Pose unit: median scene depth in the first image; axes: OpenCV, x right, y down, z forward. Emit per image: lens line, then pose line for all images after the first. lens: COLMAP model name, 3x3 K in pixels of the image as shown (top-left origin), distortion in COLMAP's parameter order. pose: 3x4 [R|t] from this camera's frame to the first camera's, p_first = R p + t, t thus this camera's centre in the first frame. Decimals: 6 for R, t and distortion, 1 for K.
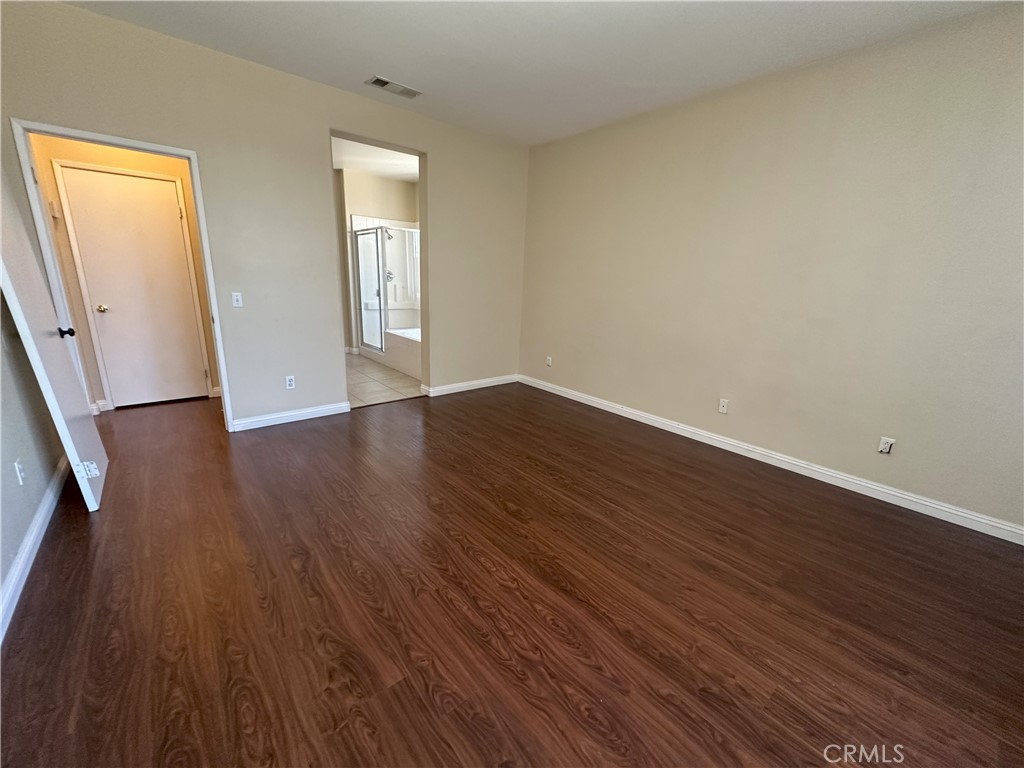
lens RADIAL K [[413.4, 0, 512.0], [0, 413.4, 384.0], [0, 0, 1]] dist [0.001539, 0.000318]
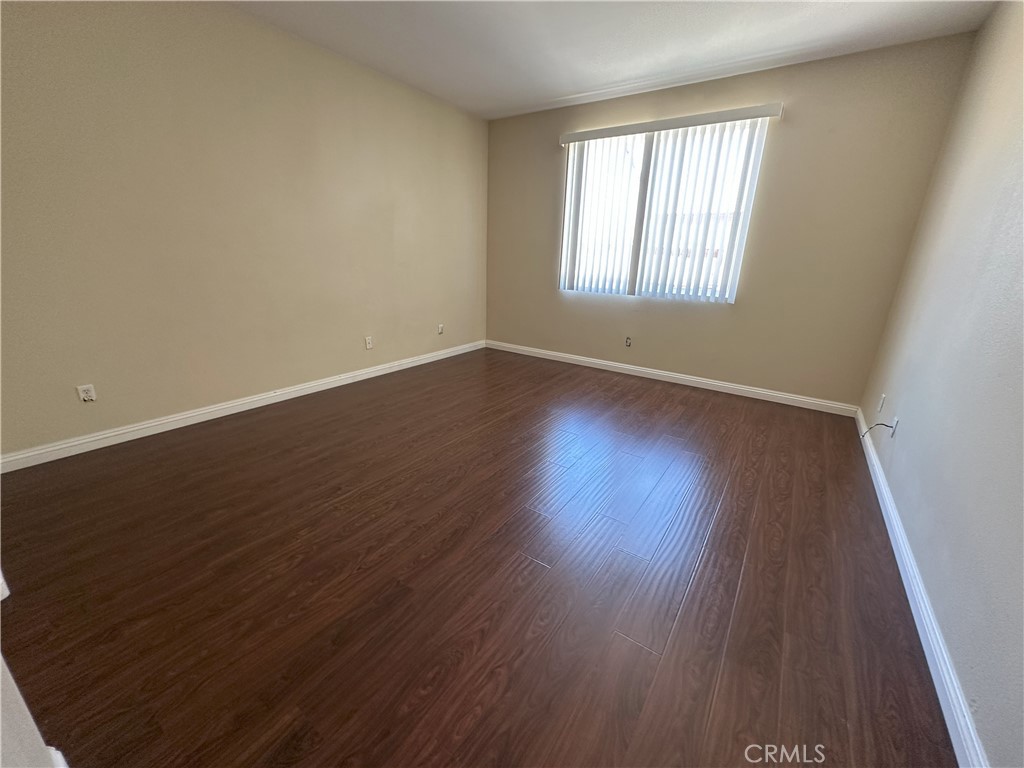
lens RADIAL K [[405.1, 0, 512.0], [0, 405.1, 384.0], [0, 0, 1]] dist [-0.002595, -0.000331]
pose [[-0.258887, -0.352134, 0.899433, -0.688914], [0.188082, 0.894977, 0.404526, -0.232032], [-0.947419, 0.273893, -0.165468, 0.785524]]
